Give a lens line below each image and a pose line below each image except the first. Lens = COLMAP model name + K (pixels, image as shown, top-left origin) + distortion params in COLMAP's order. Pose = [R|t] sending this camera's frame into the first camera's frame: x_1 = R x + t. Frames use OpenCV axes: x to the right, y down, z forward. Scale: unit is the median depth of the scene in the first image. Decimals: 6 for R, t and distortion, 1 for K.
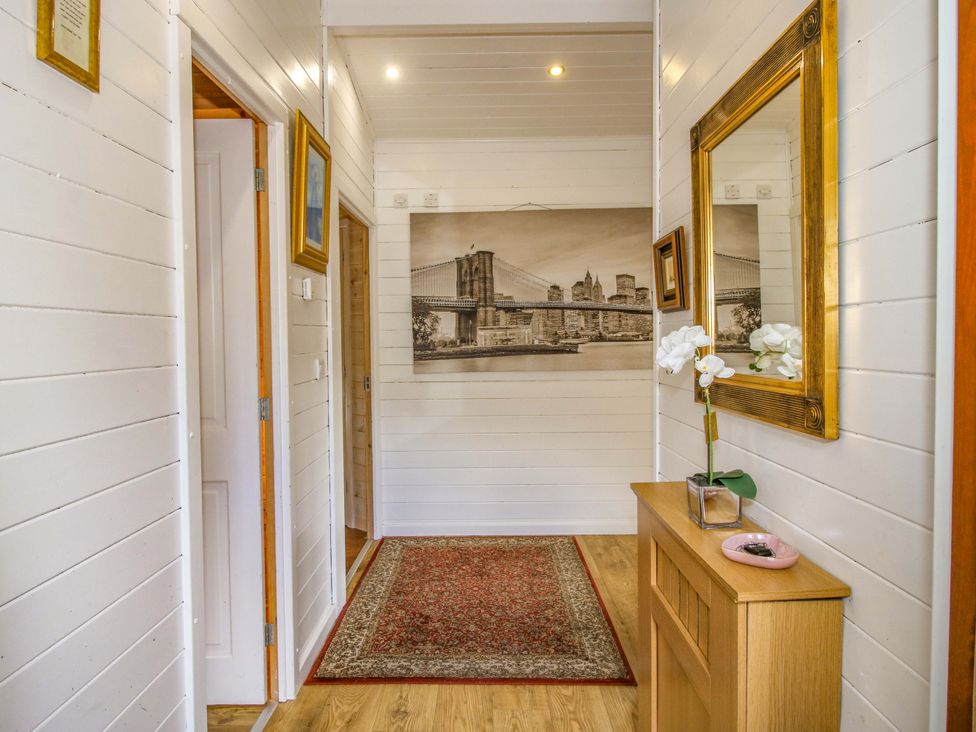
lens RADIAL K [[599.8, 0, 488.2], [0, 599.8, 363.0], [0, 0, 1]] dist [-0.002599, -0.007375]
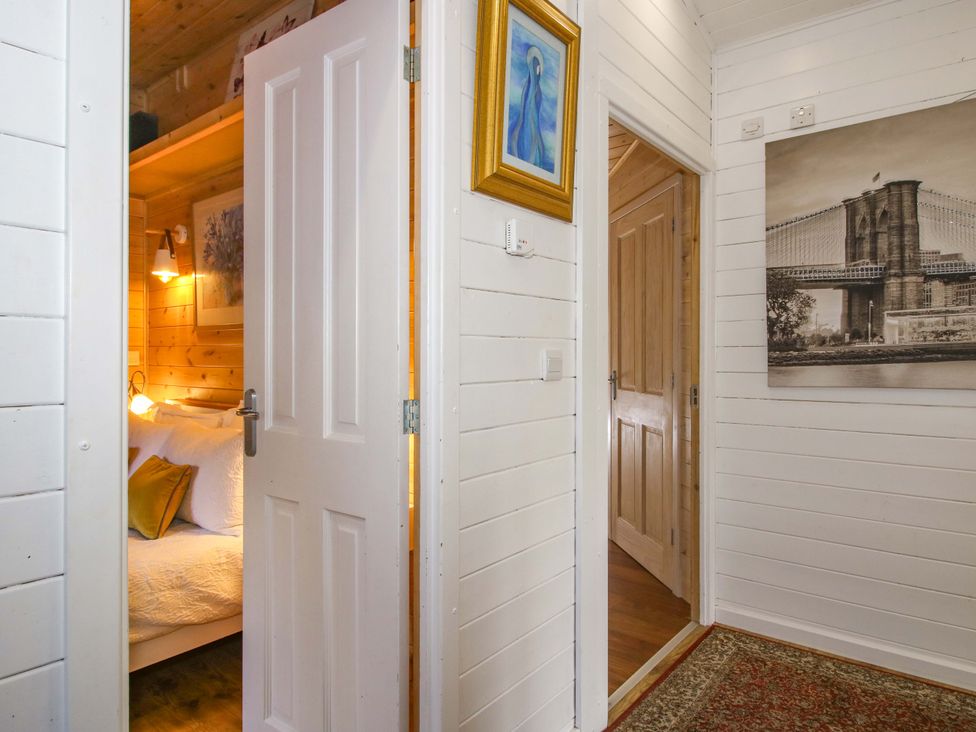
lens RADIAL K [[599.8, 0, 486.2], [0, 599.8, 360.6], [0, 0, 1]] dist [-0.002599, -0.007375]
pose [[0.772935, 0.013327, -0.634345, 0.052819], [-0.035725, 0.999107, -0.022540, 0.015441], [0.633478, 0.040084, 0.772722, 0.300795]]
